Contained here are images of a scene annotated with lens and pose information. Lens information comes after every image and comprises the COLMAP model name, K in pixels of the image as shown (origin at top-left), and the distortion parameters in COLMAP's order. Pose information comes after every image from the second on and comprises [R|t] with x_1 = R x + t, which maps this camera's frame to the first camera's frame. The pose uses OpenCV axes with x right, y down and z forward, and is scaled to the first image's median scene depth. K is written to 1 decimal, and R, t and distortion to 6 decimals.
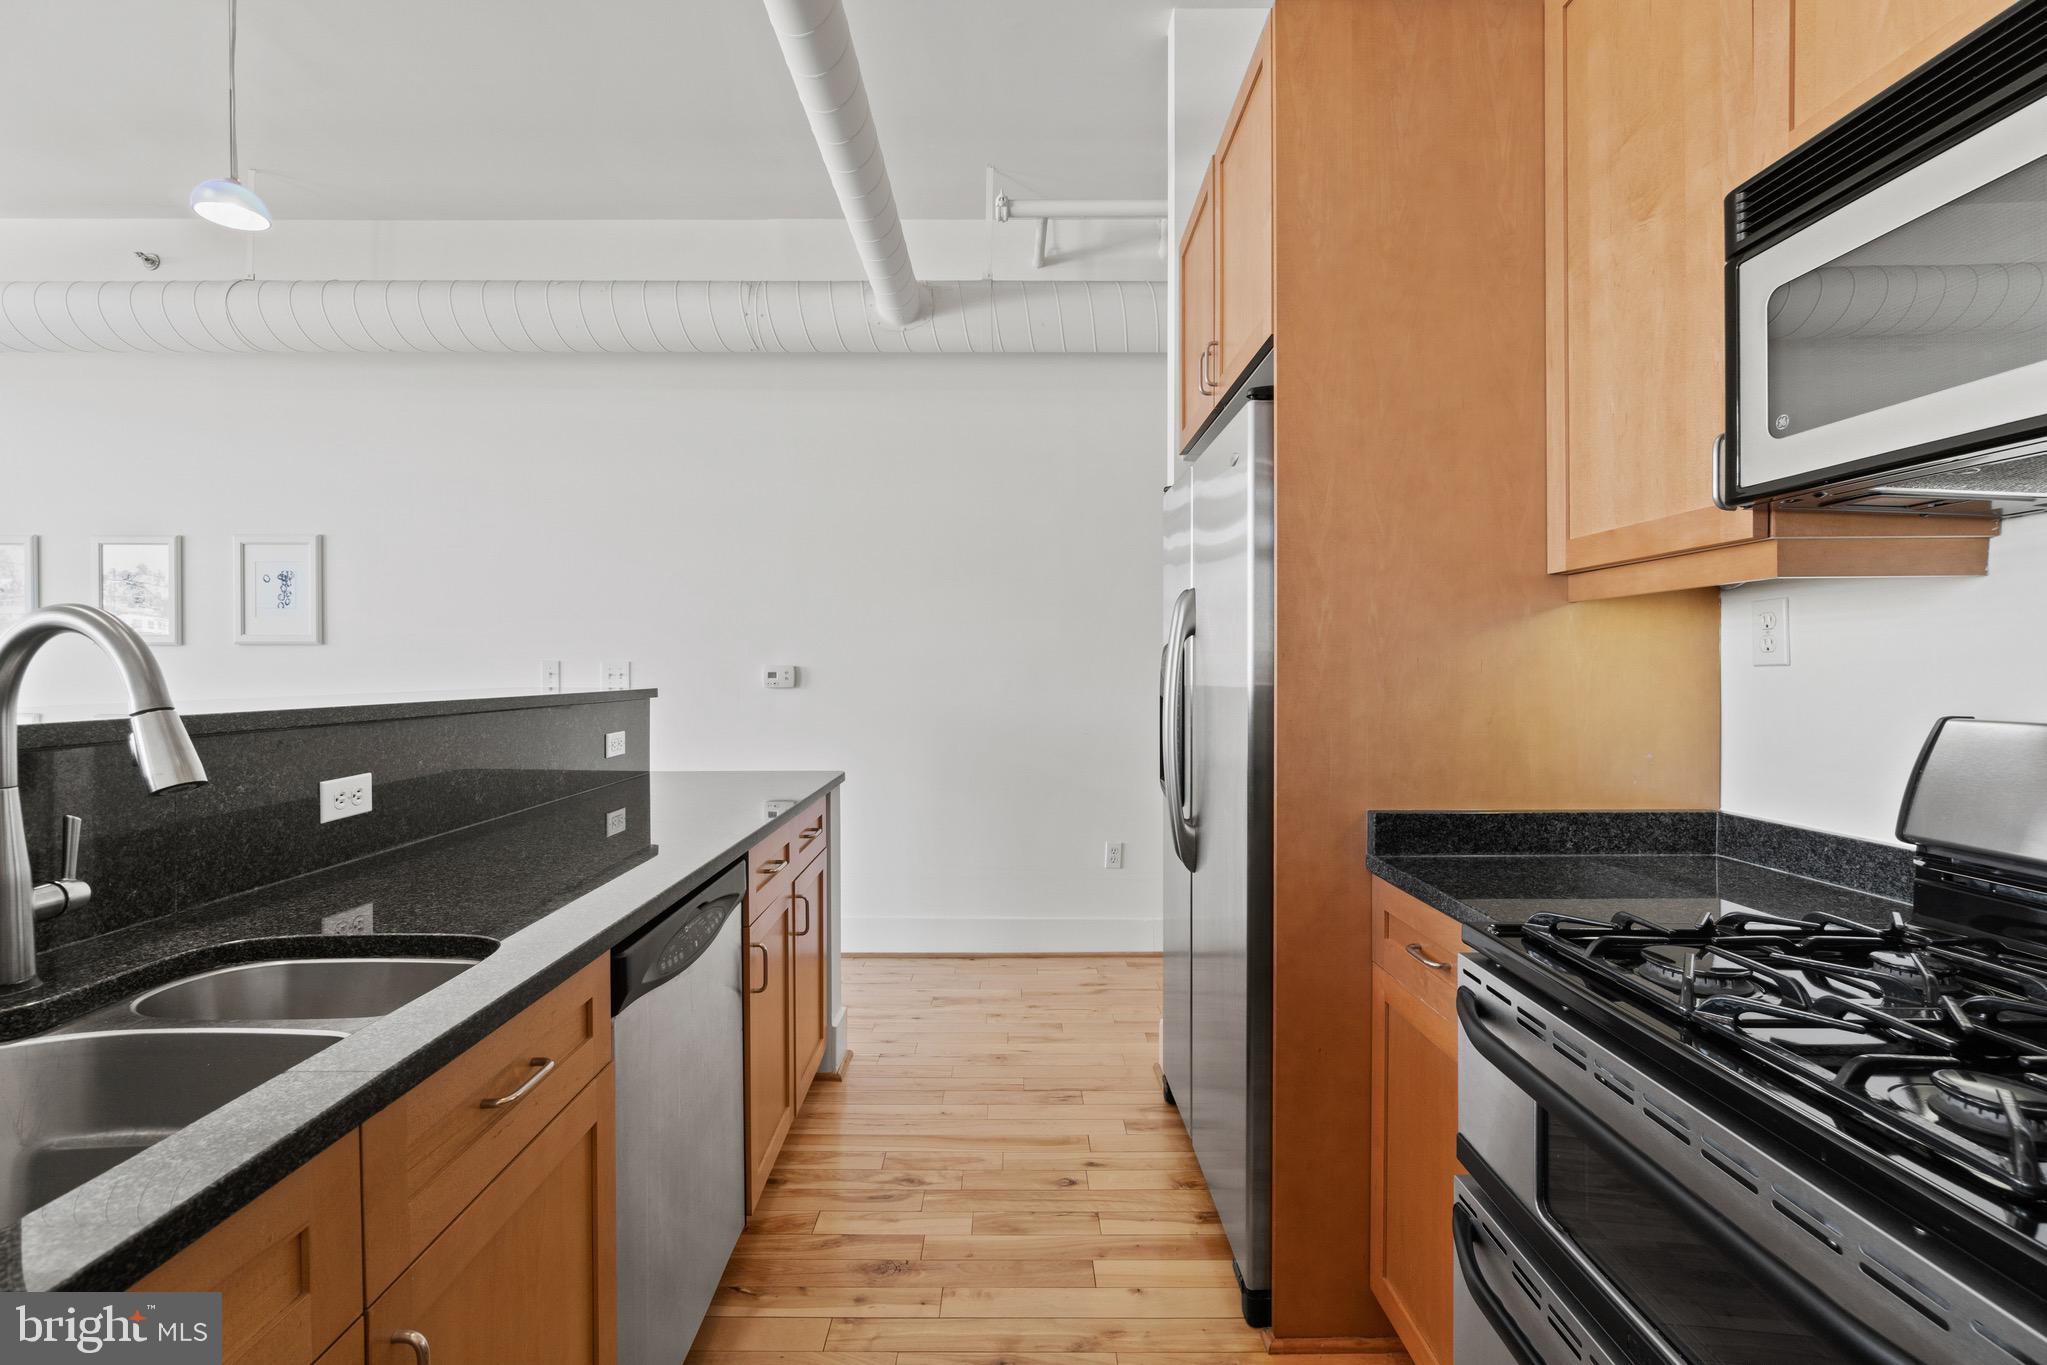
lens RADIAL K [[882.0, 0, 1012.6], [0, 882.0, 658.8], [0, 0, 1]] dist [-0.006736, 0.000565]
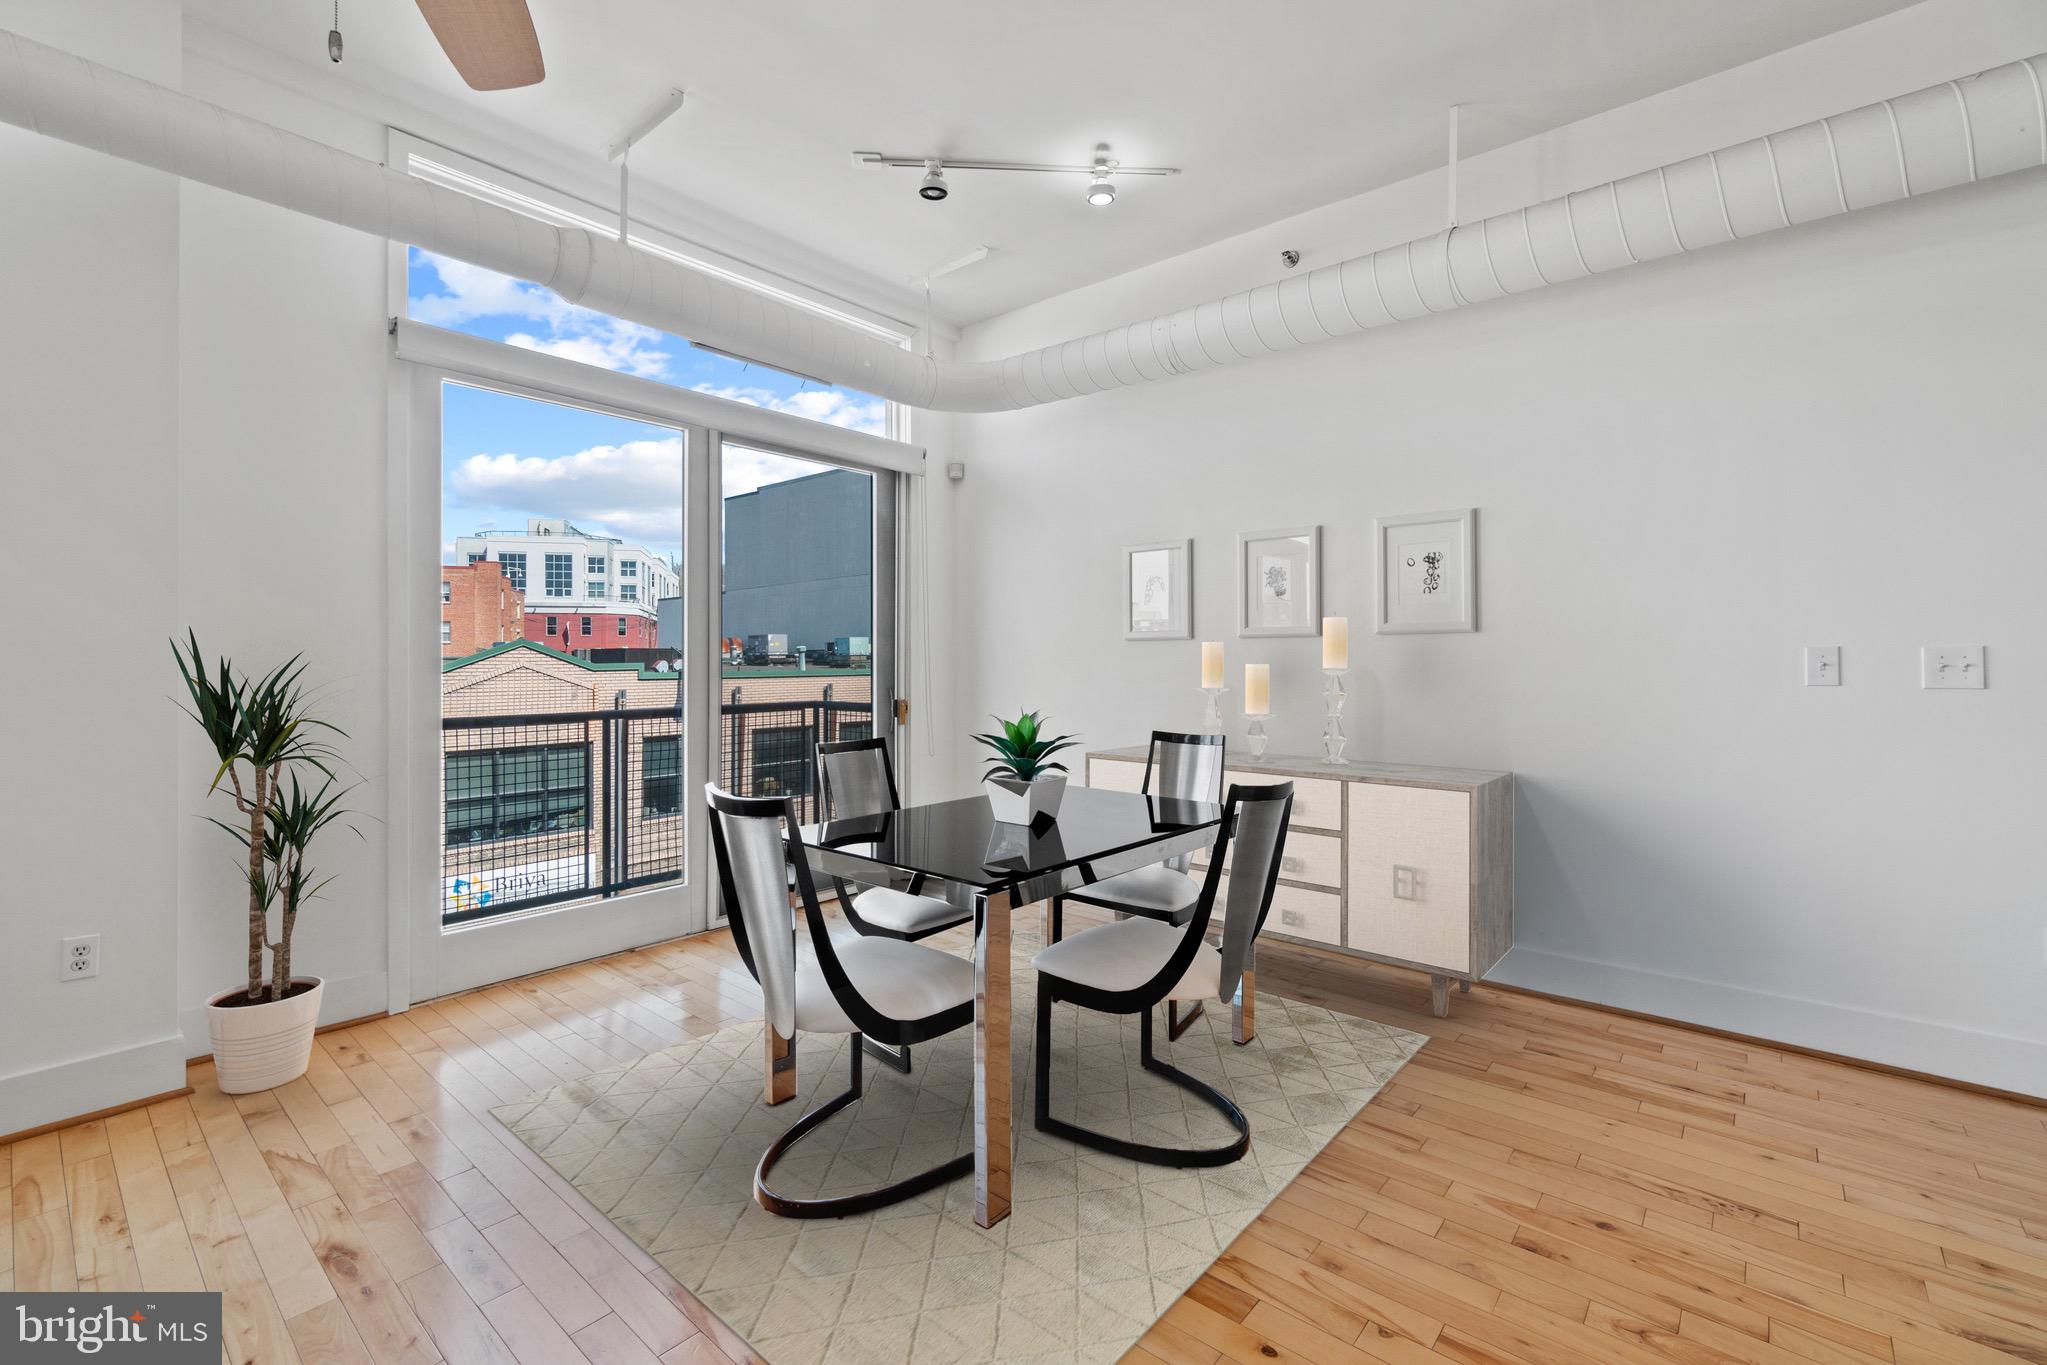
lens RADIAL K [[882.0, 0, 1012.6], [0, 882.0, 658.8], [0, 0, 1]] dist [-0.006736, 0.000565]
pose [[0.754942, -0.002091, -0.655788, -1.373081], [0.009783, 0.999920, 0.008073, -0.000827], [0.655718, -0.012510, 0.754902, 0.029676]]
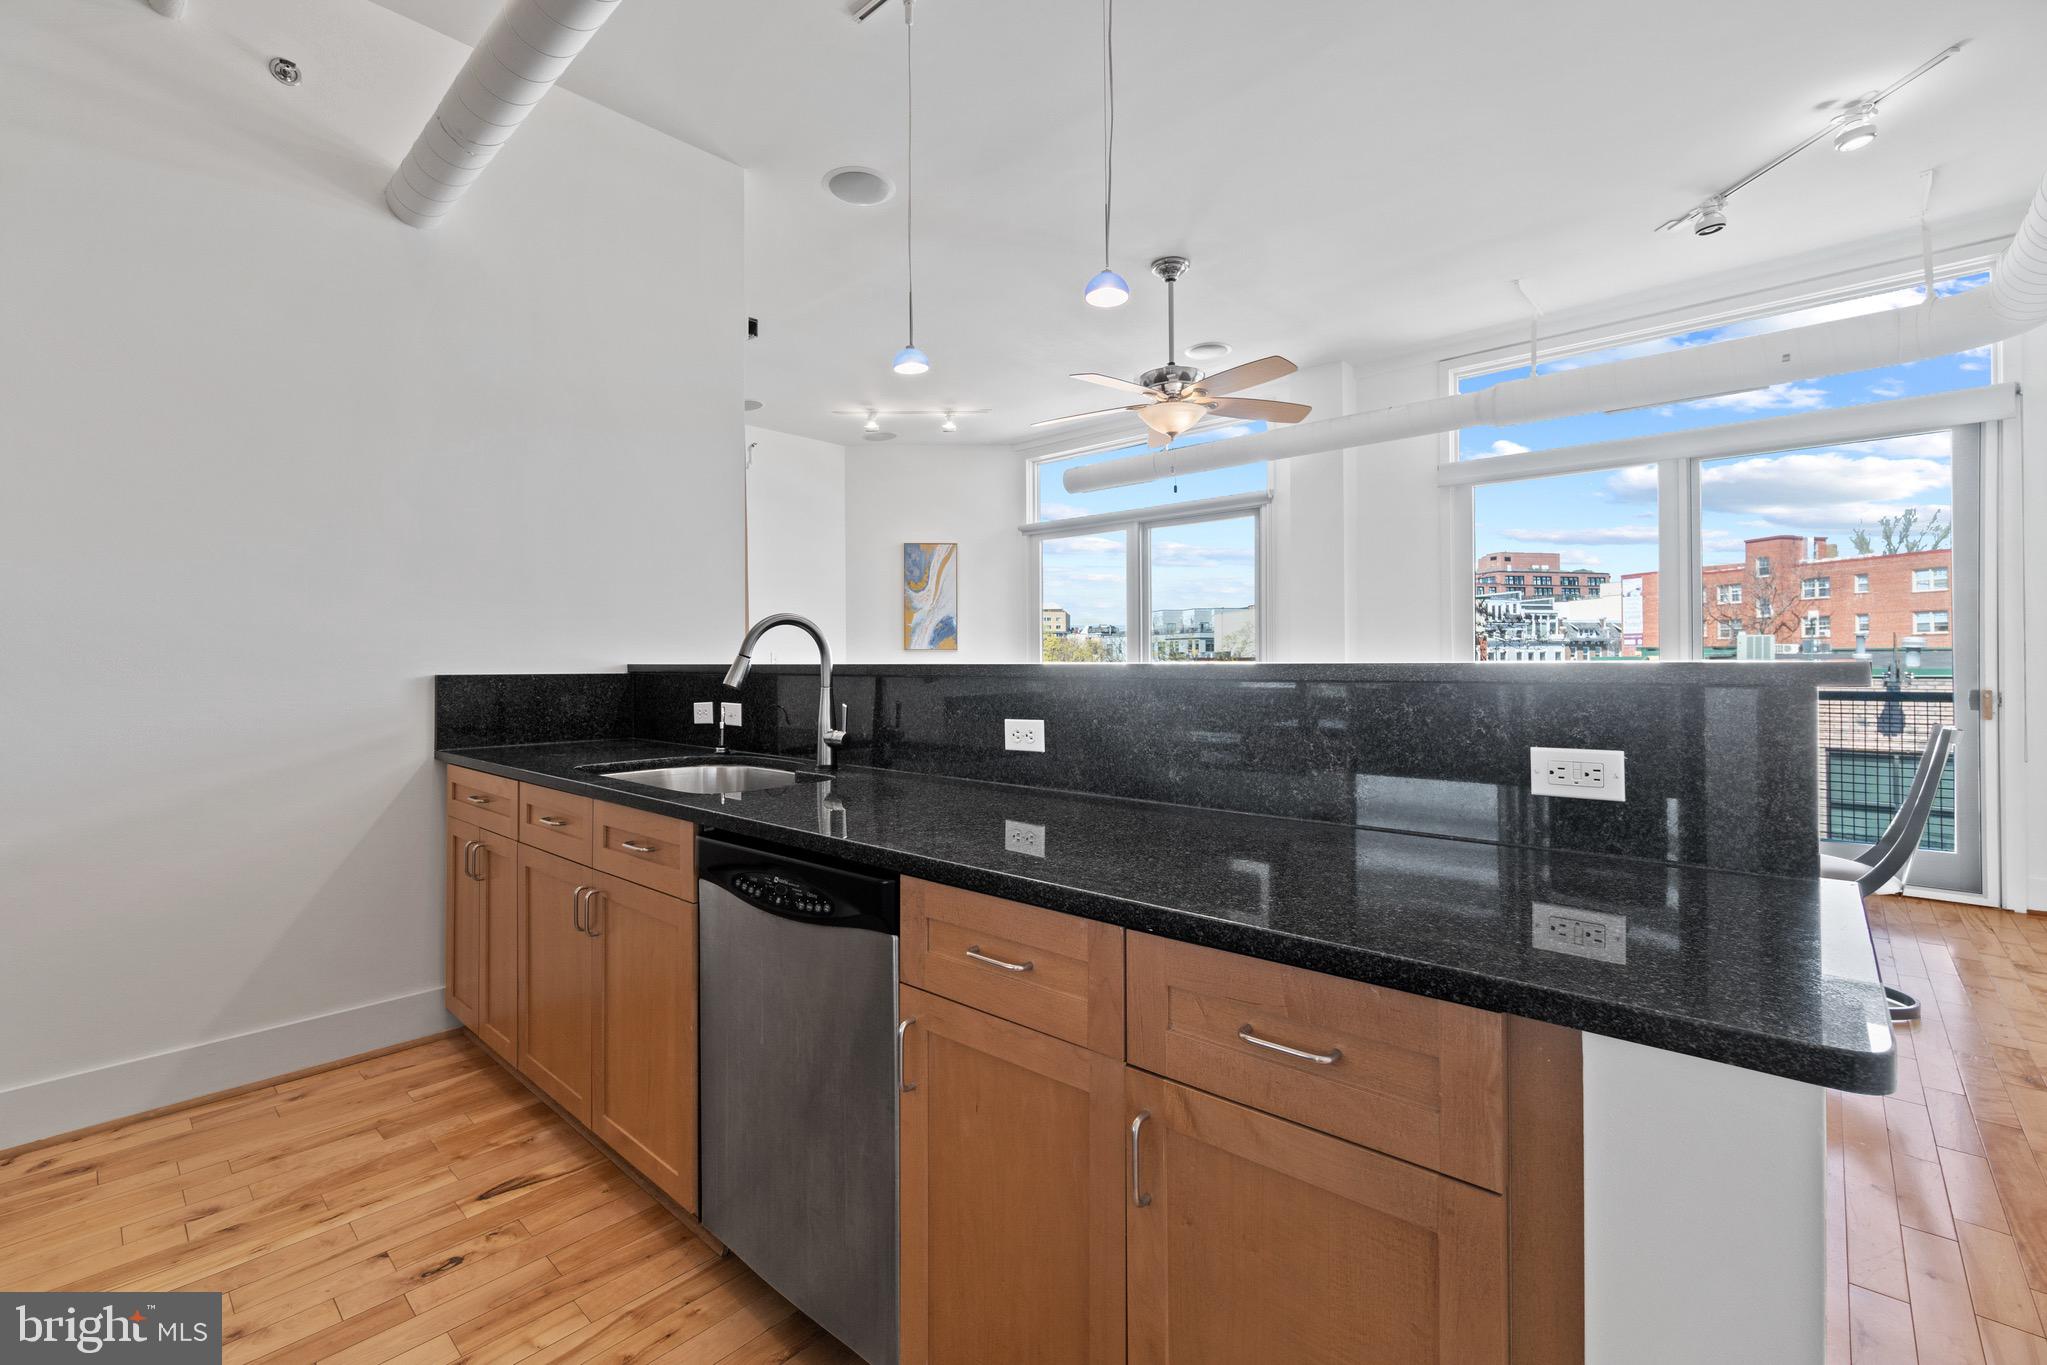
lens RADIAL K [[882.0, 0, 1012.6], [0, 882.0, 658.8], [0, 0, 1]] dist [-0.006736, 0.000565]
pose [[-0.677541, 0.002368, -0.735482, 0.191474], [0.013964, 0.999856, -0.009644, 0.056151], [0.735353, -0.016804, -0.677476, 1.794935]]
